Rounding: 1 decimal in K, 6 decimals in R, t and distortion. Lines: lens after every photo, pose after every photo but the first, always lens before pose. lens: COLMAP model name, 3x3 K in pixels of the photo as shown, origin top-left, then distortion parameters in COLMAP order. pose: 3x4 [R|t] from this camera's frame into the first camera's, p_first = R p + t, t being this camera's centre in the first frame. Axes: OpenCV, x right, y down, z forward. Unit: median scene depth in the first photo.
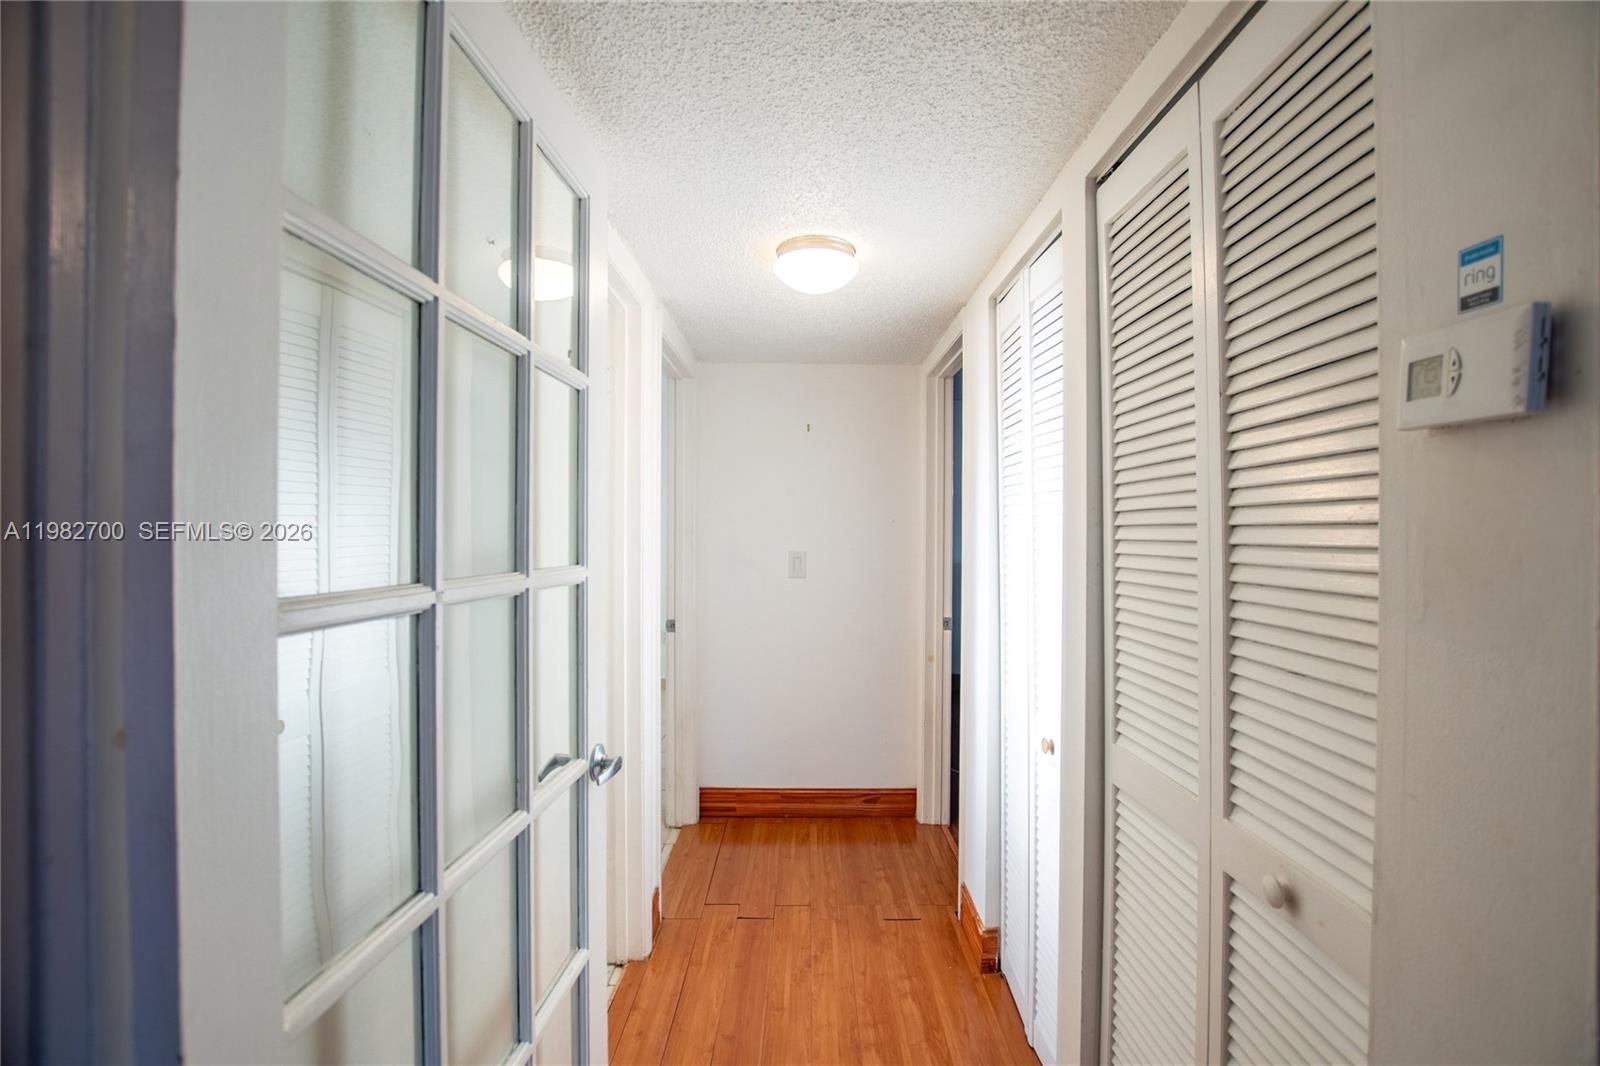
lens RADIAL K [[723.1, 0, 800.0], [0, 723.1, 533.0], [0, 0, 1]] dist [-0.025872, -0.000082]
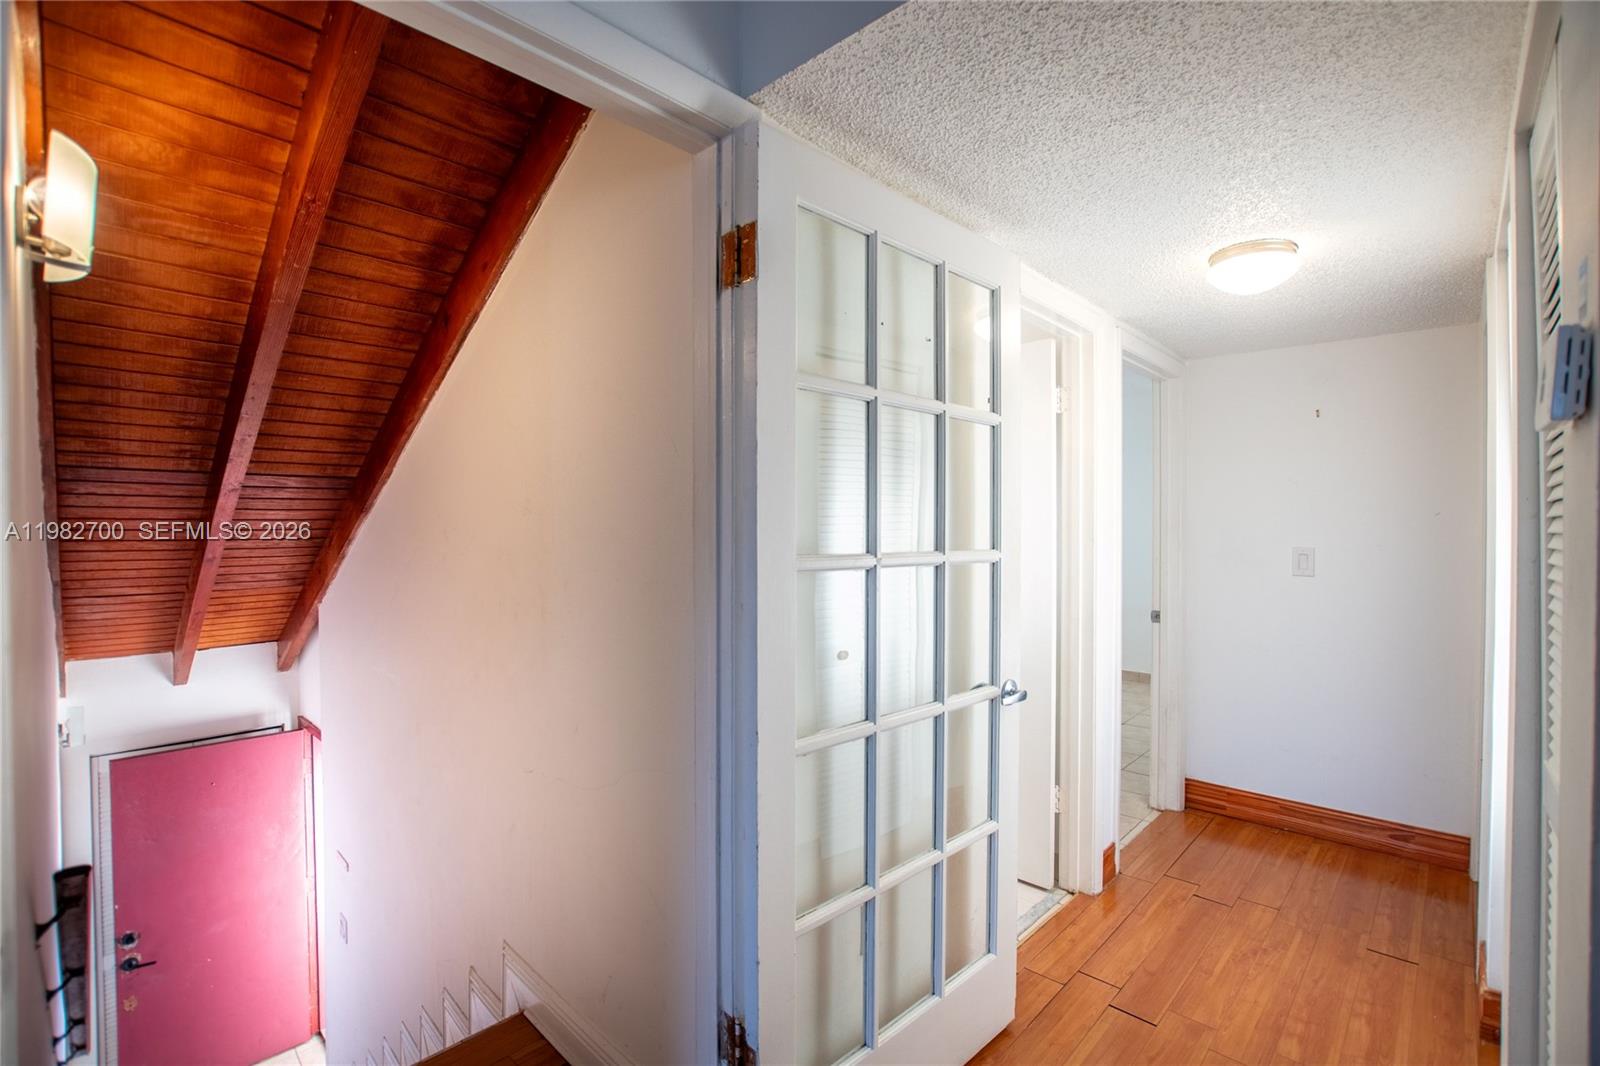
lens RADIAL K [[723.1, 0, 800.0], [0, 723.1, 533.0], [0, 0, 1]] dist [-0.025872, -0.000082]
pose [[0.740774, 0.008267, -0.671703, 0.158283], [-0.003477, 0.999958, 0.008472, 0.000680], [0.671745, -0.003940, 0.740772, -0.134982]]
